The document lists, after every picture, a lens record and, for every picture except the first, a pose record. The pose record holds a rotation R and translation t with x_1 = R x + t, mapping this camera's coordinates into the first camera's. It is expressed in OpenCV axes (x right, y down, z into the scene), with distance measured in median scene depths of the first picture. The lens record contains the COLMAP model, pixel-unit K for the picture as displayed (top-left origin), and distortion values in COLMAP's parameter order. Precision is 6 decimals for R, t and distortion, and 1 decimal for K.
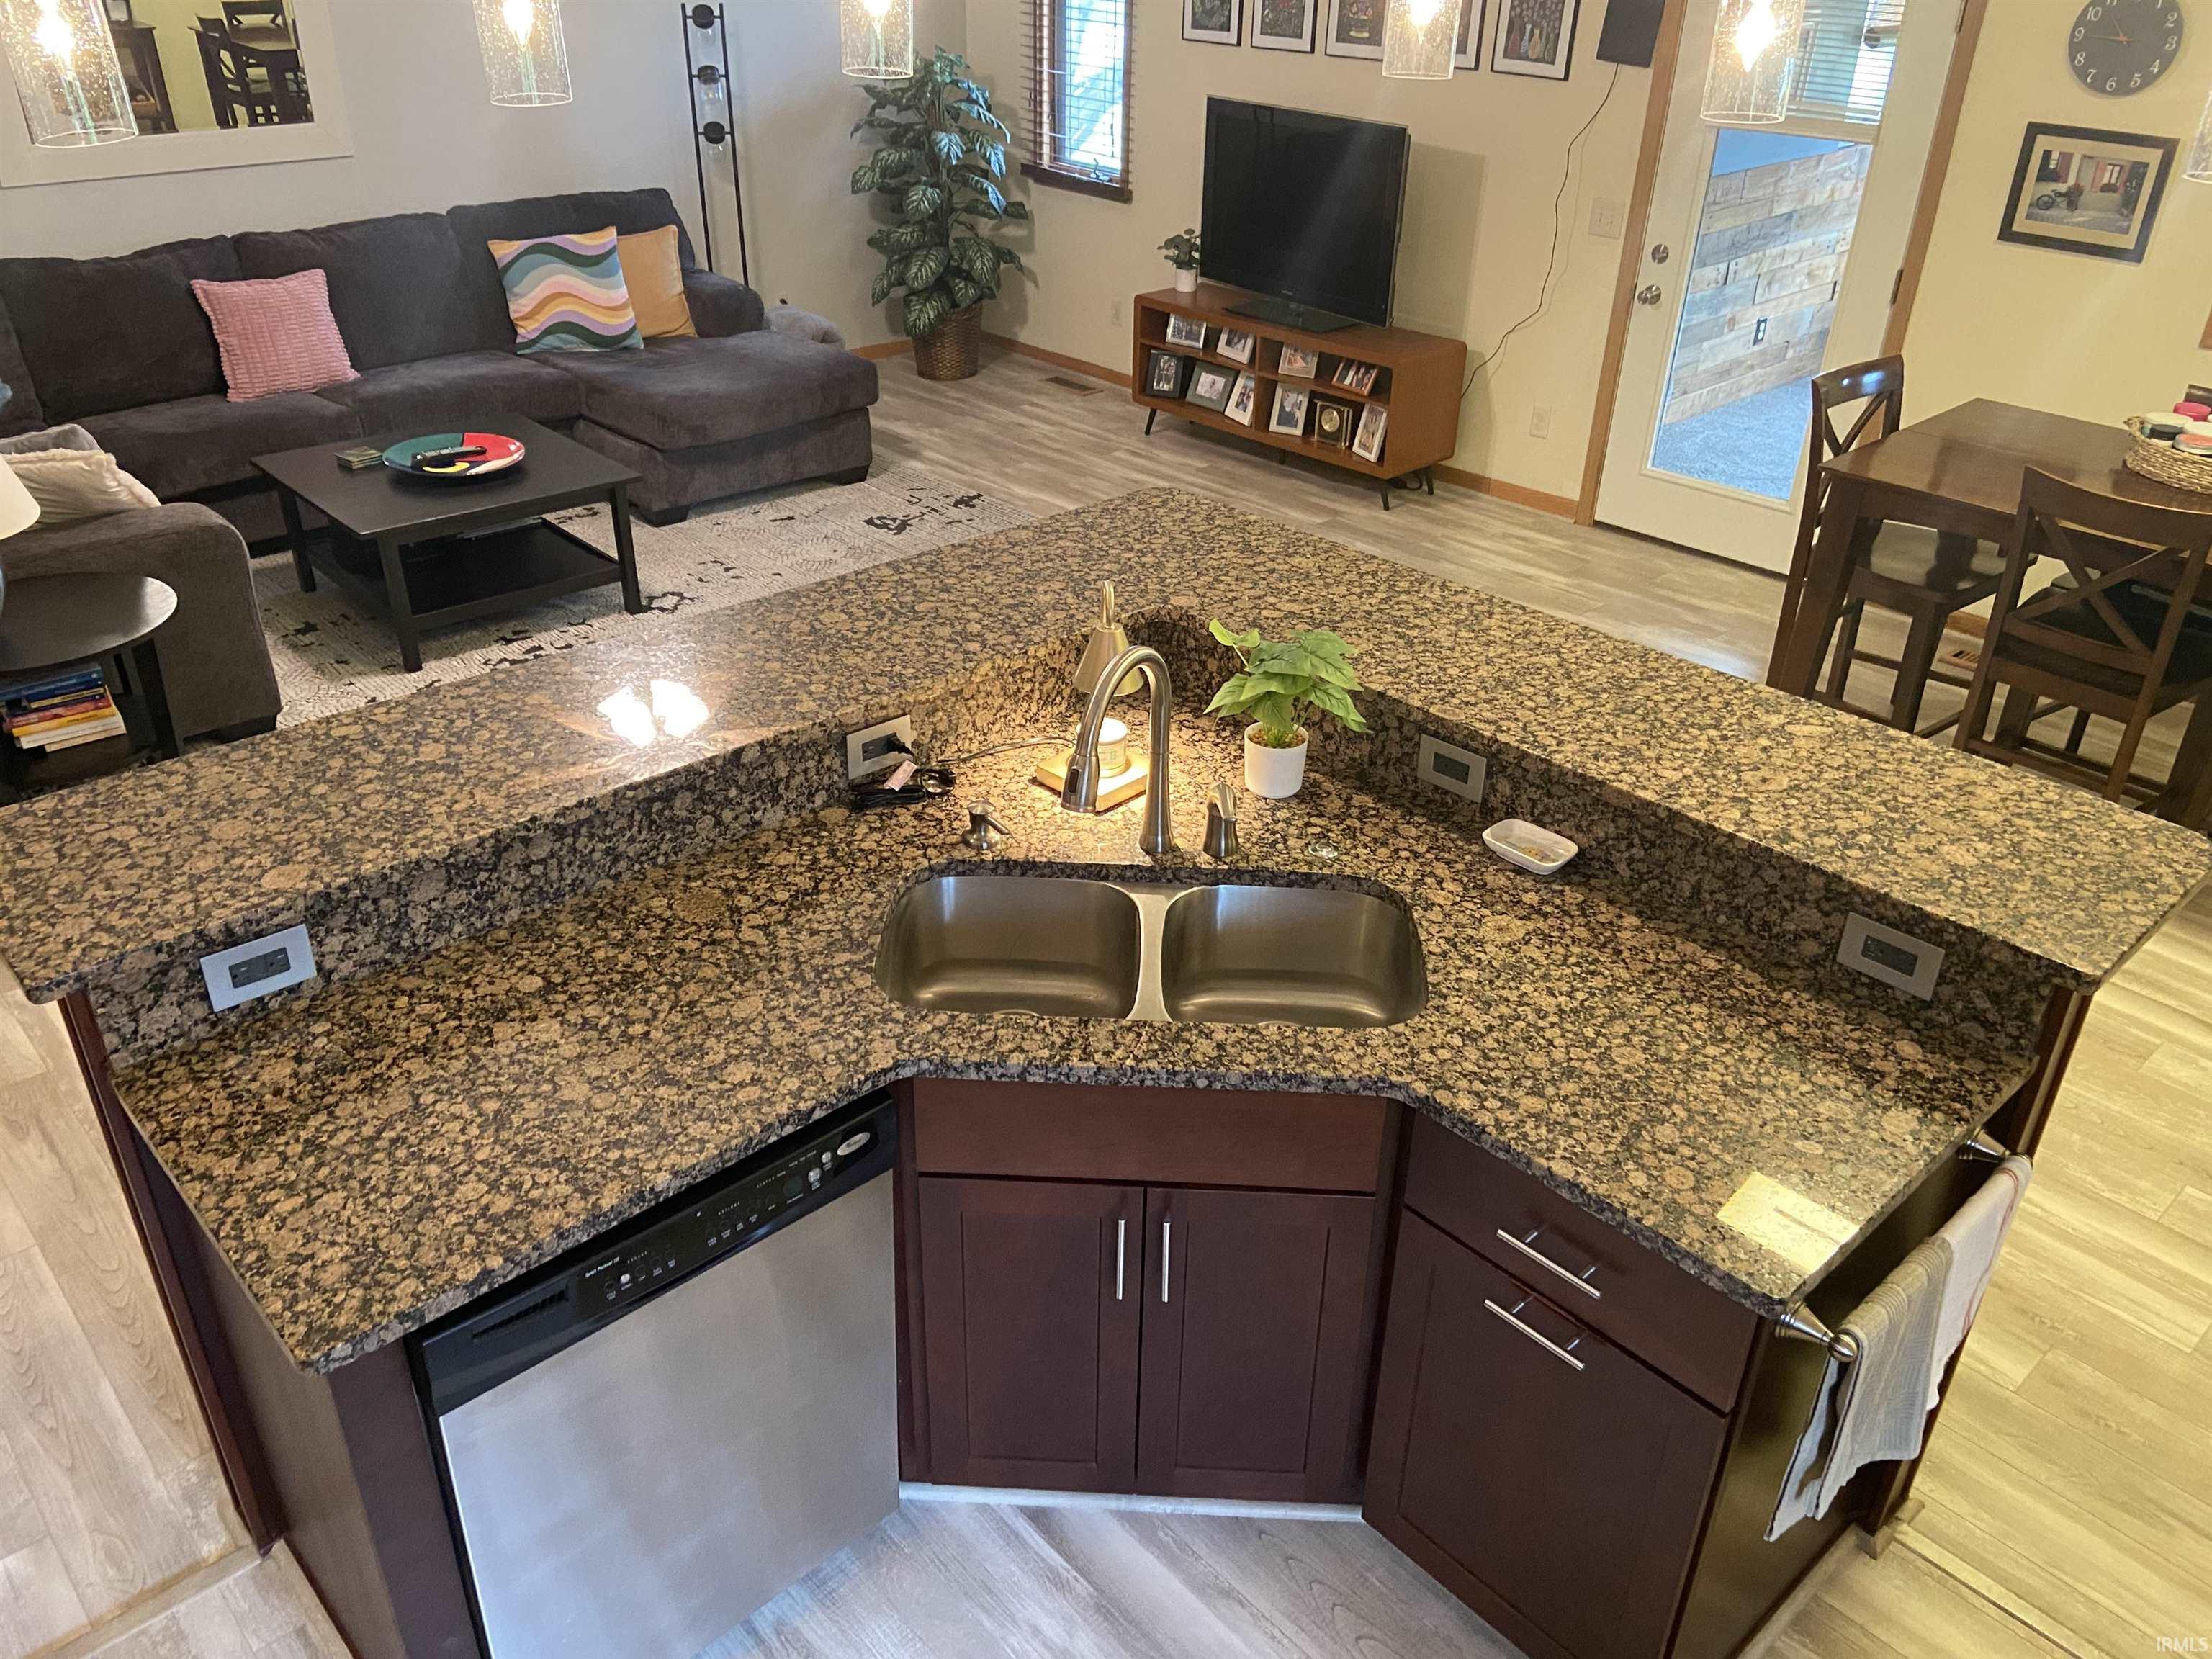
lens RADIAL K [[1643.4, 0, 1103.3], [0, 1643.4, 834.8], [0, 0, 1]] dist [0.119638, -0.149993]
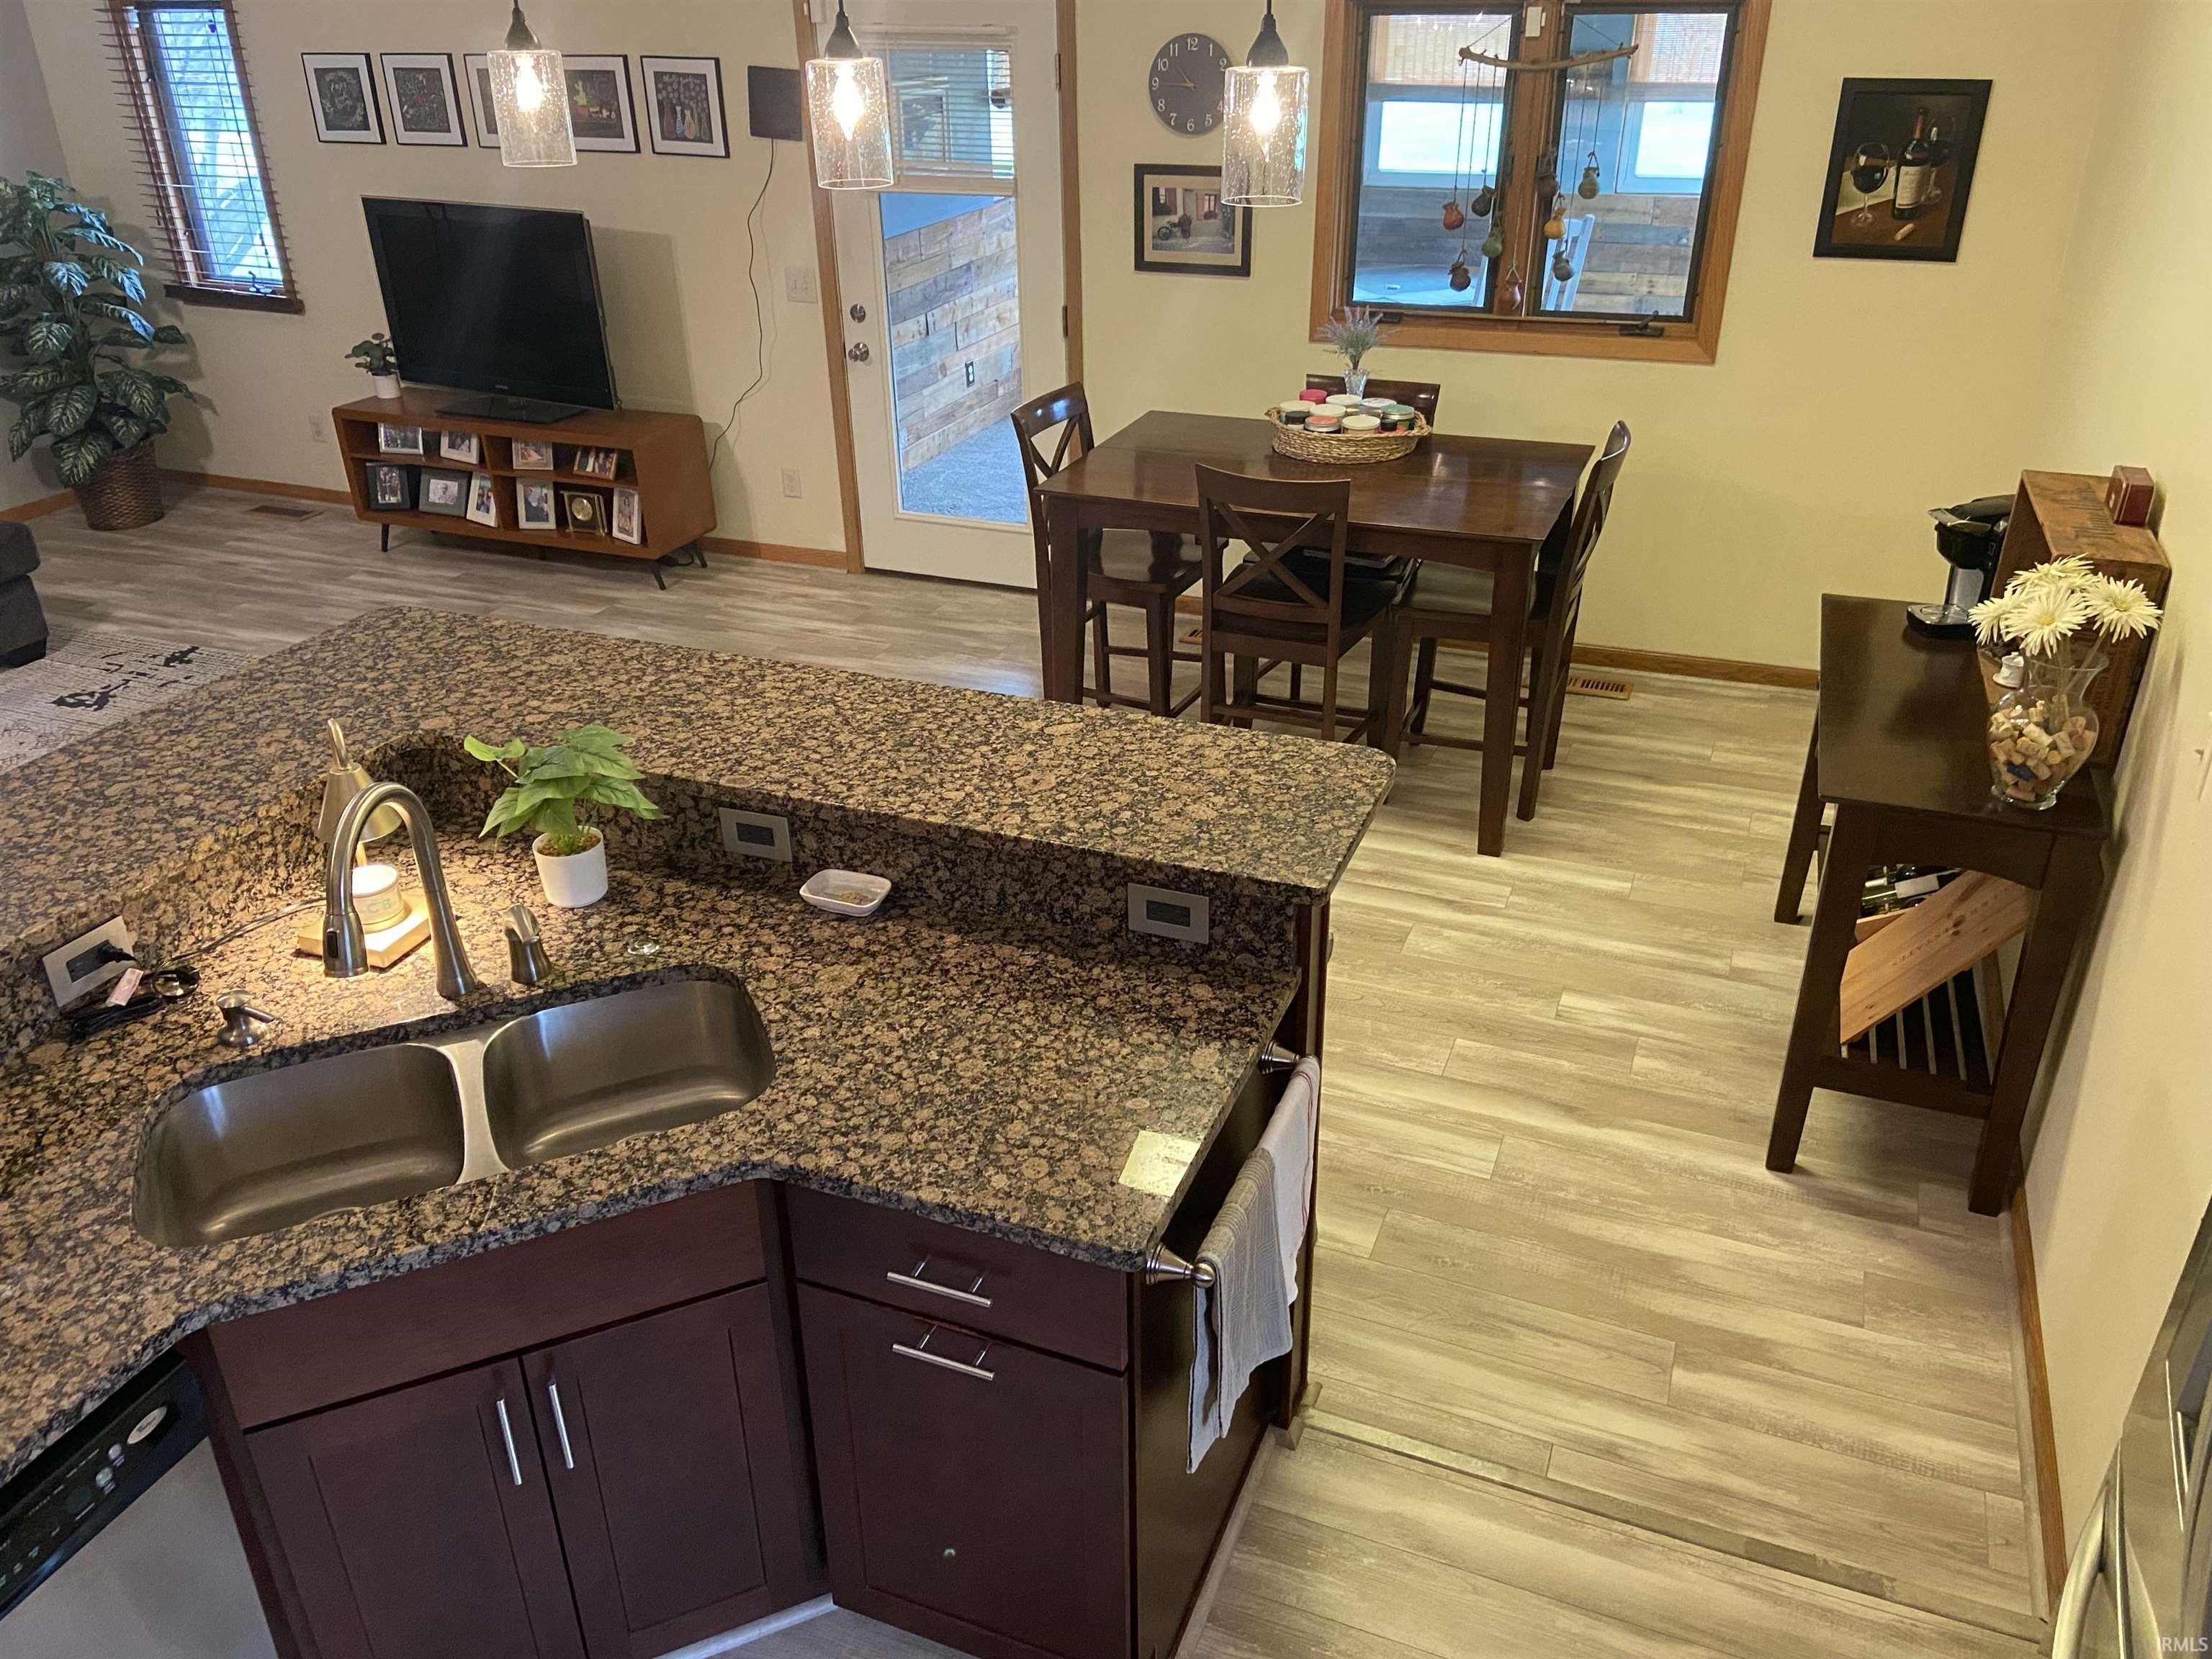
lens RADIAL K [[1641.6, 0, 1099.0], [0, 1641.6, 827.2], [0, 0, 1]] dist [0.123475, -0.157103]
pose [[0.904134, -0.224077, 0.363775, 0.033200], [0.239417, 0.970912, 0.003008, 0.001865], [-0.353867, 0.084374, 0.931482, -0.002884]]
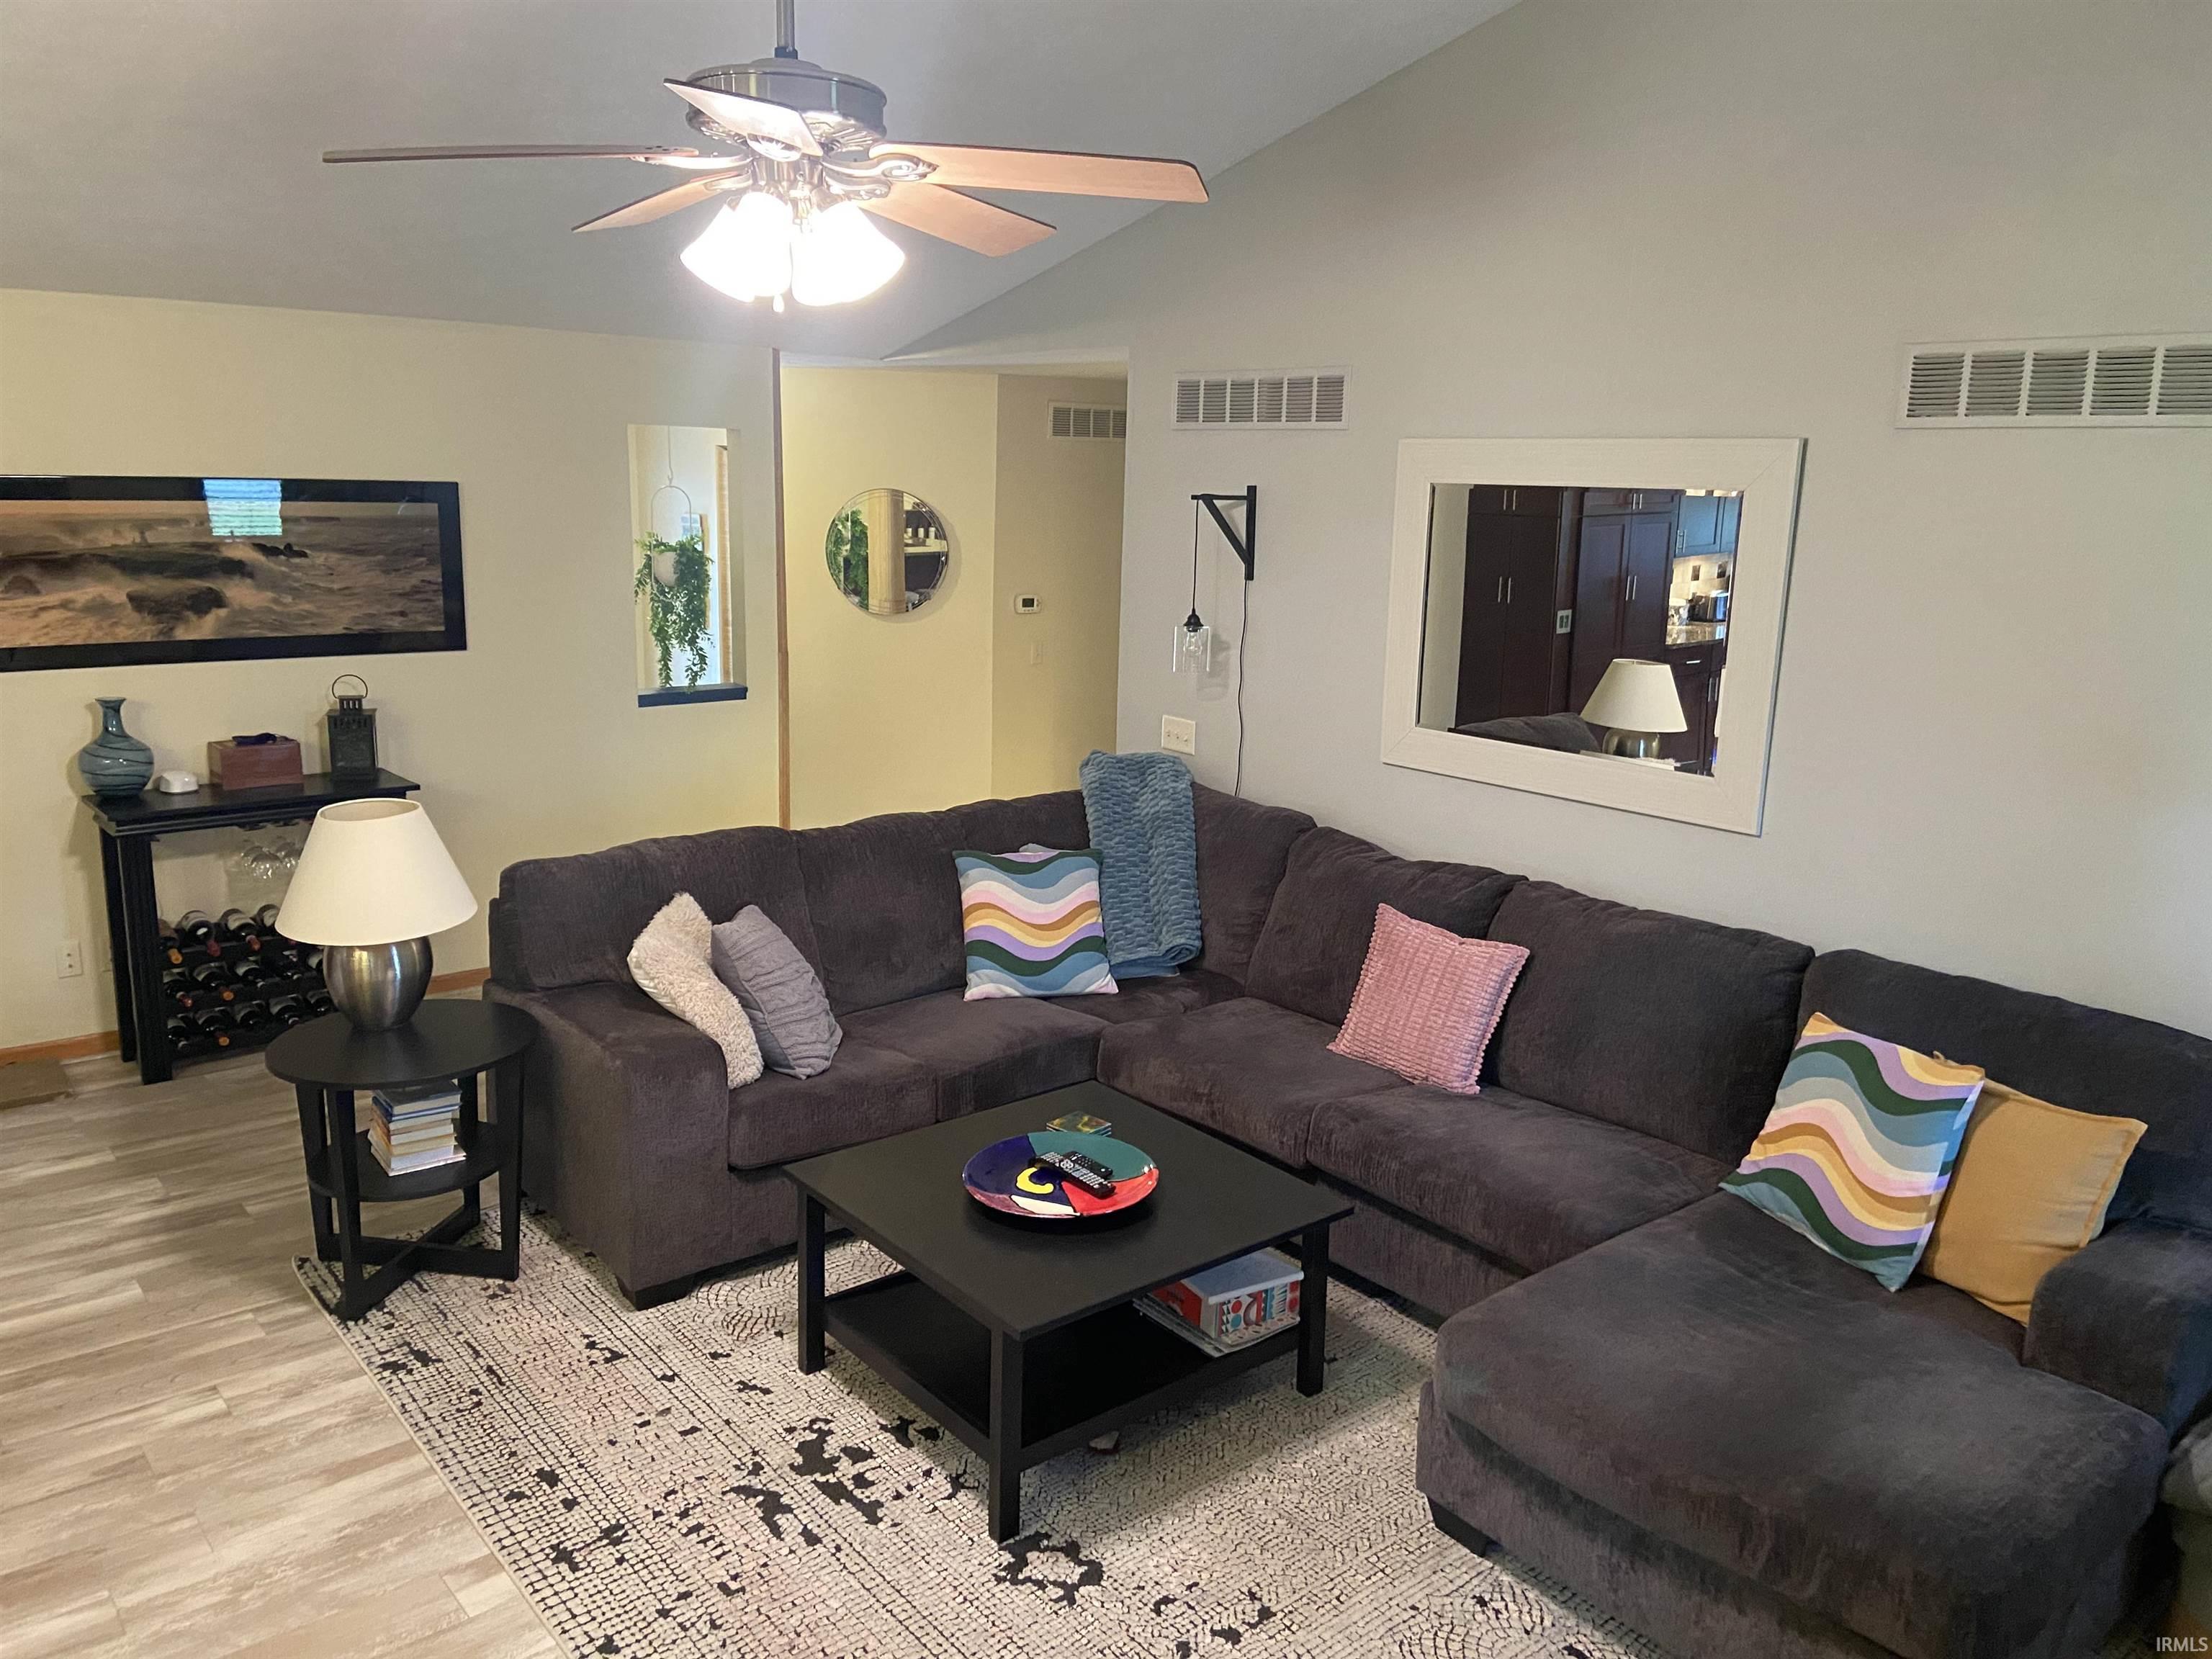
lens RADIAL K [[1643.4, 0, 1103.3], [0, 1643.4, 834.8], [0, 0, 1]] dist [0.119638, -0.149993]
pose [[-0.059053, 0.215939, -0.974619, 0.461200], [-0.507294, 0.834367, 0.215602, -0.939925], [0.859748, 0.507150, 0.060273, 1.683172]]
